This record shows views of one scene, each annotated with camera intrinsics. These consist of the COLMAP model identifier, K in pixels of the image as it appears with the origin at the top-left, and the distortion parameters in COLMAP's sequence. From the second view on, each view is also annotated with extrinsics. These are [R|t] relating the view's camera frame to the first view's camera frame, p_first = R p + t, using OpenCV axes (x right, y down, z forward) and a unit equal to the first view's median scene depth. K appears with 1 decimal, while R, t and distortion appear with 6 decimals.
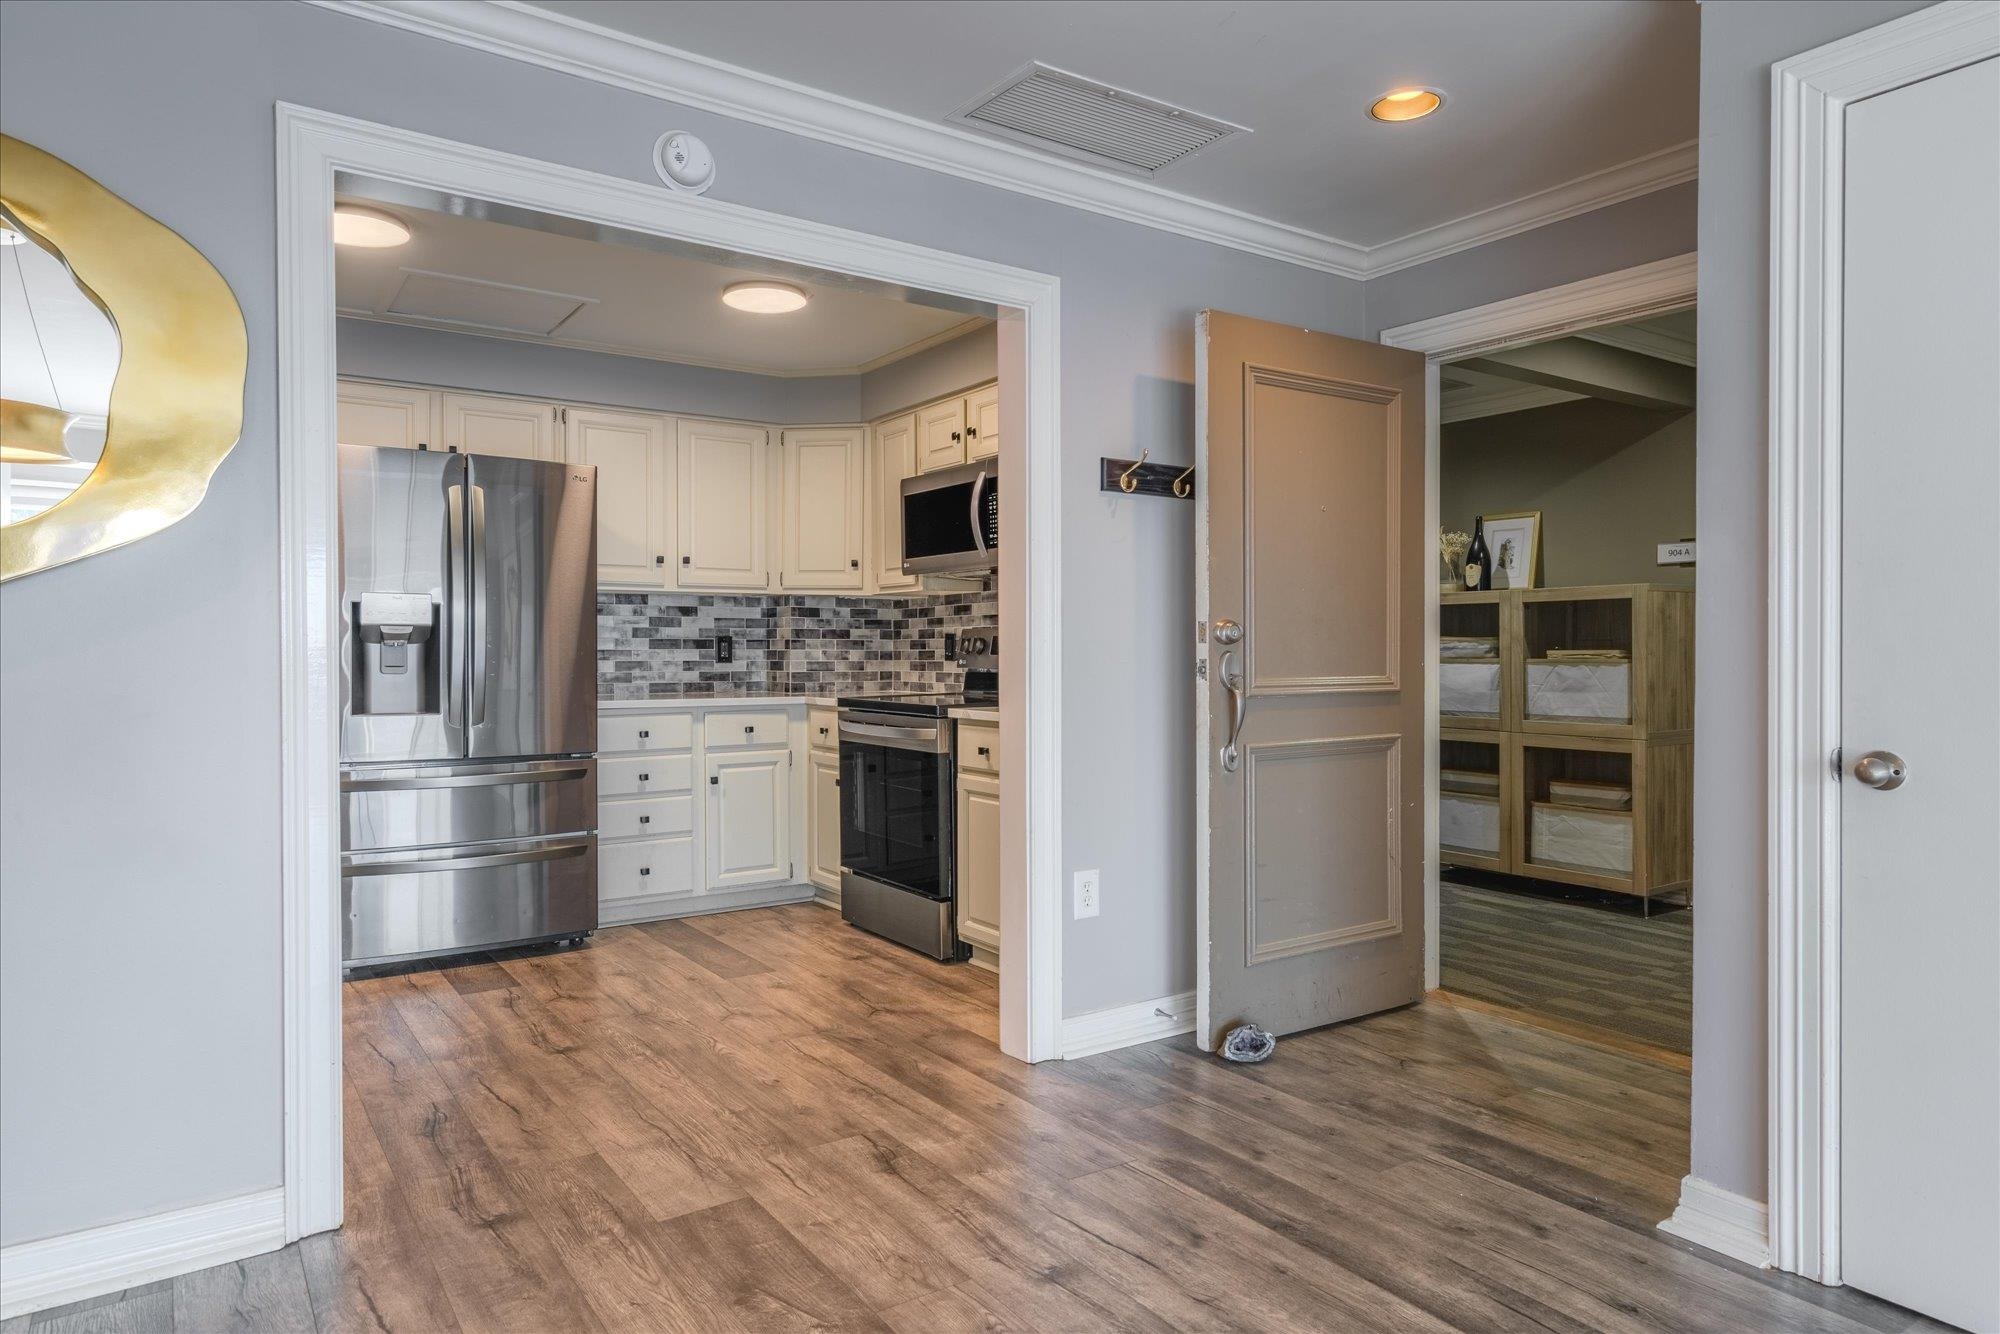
lens RADIAL K [[1212.1, 0, 1040.8], [0, 1212.1, 658.4], [0, 0, 1]] dist [-0.004155, -0.001084]
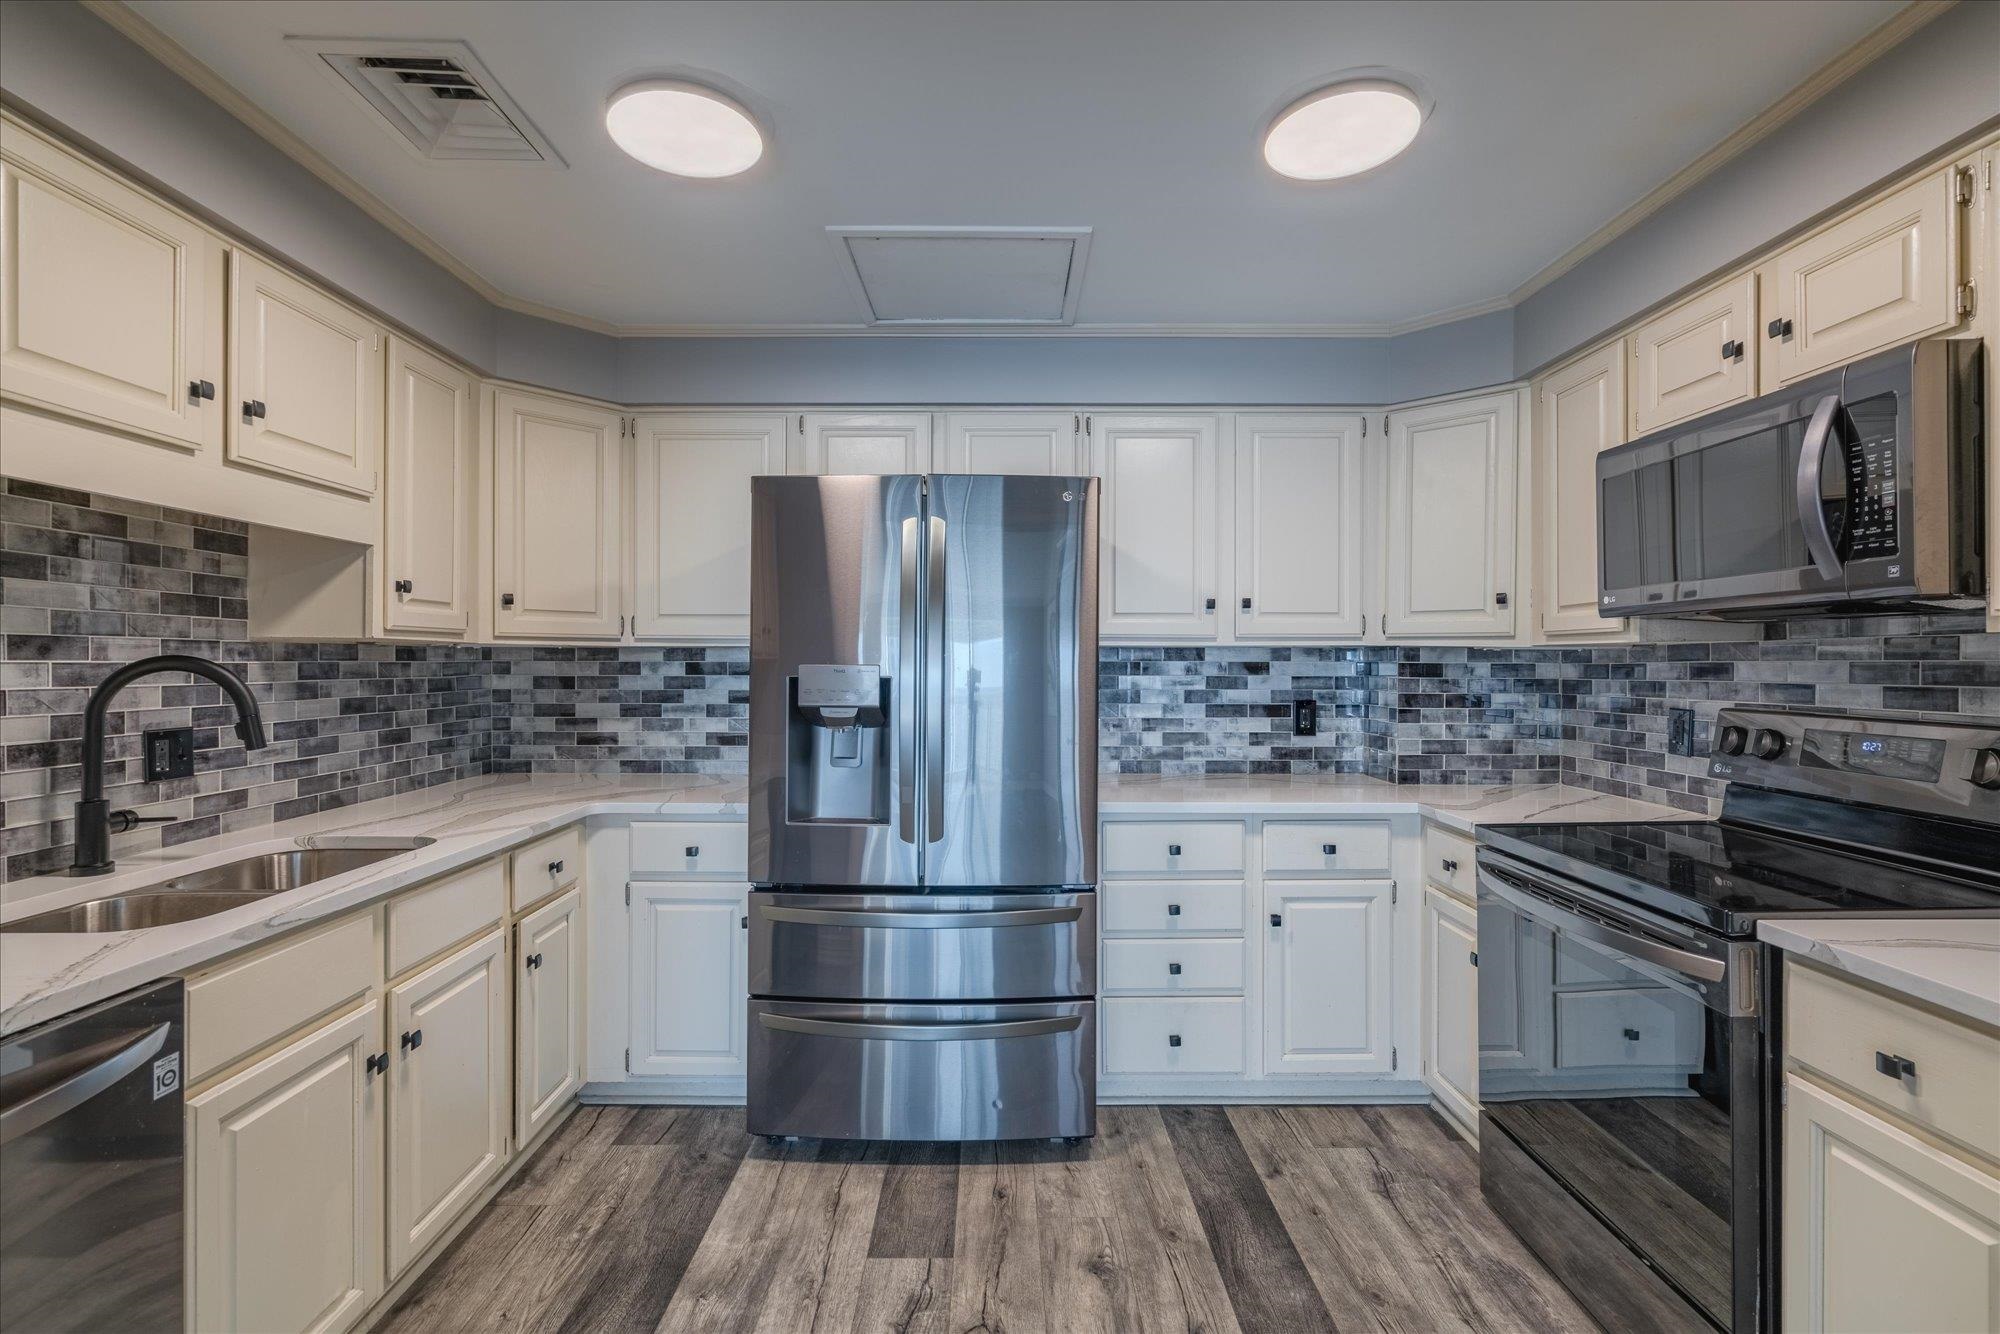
lens RADIAL K [[941.8, 0, 988.9], [0, 941.8, 669.5], [0, 0, 1]] dist [-0.002838, 0.001863]
pose [[0.810418, 0.005787, -0.585823, -0.079435], [-0.006535, 0.999978, 0.000838, -0.038269], [0.585815, 0.003150, 0.810439, 0.422104]]
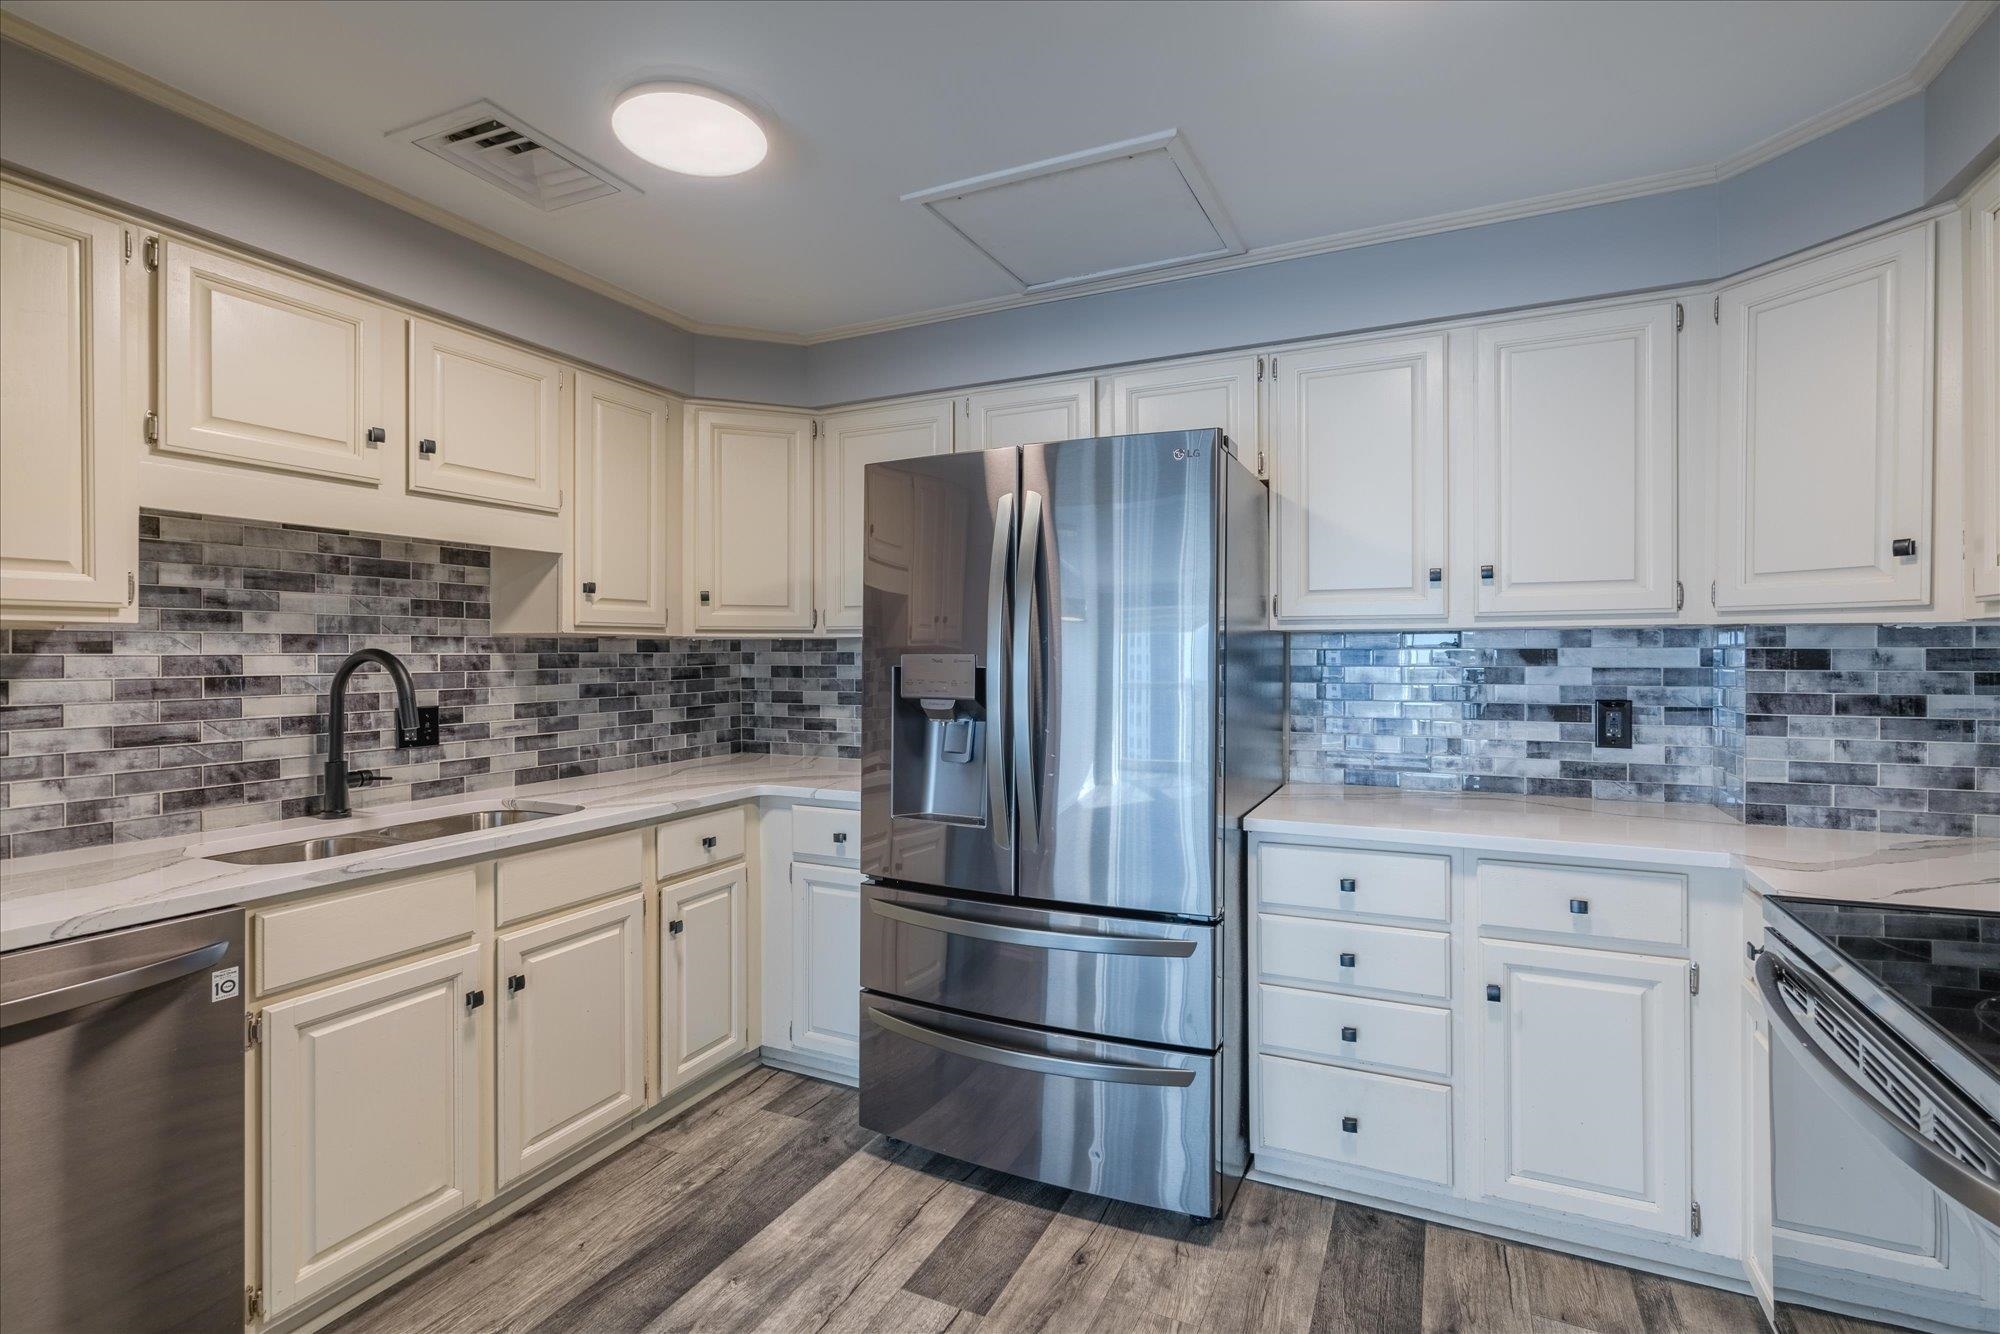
lens RADIAL K [[941.8, 0, 974.8], [0, 941.8, 658.5], [0, 0, 1]] dist [-0.002838, 0.001863]
pose [[0.469292, 0.003955, -0.883034, -0.016619], [-0.004163, 0.999989, 0.002267, -0.038762], [0.883033, 0.002612, 0.469303, 0.555264]]
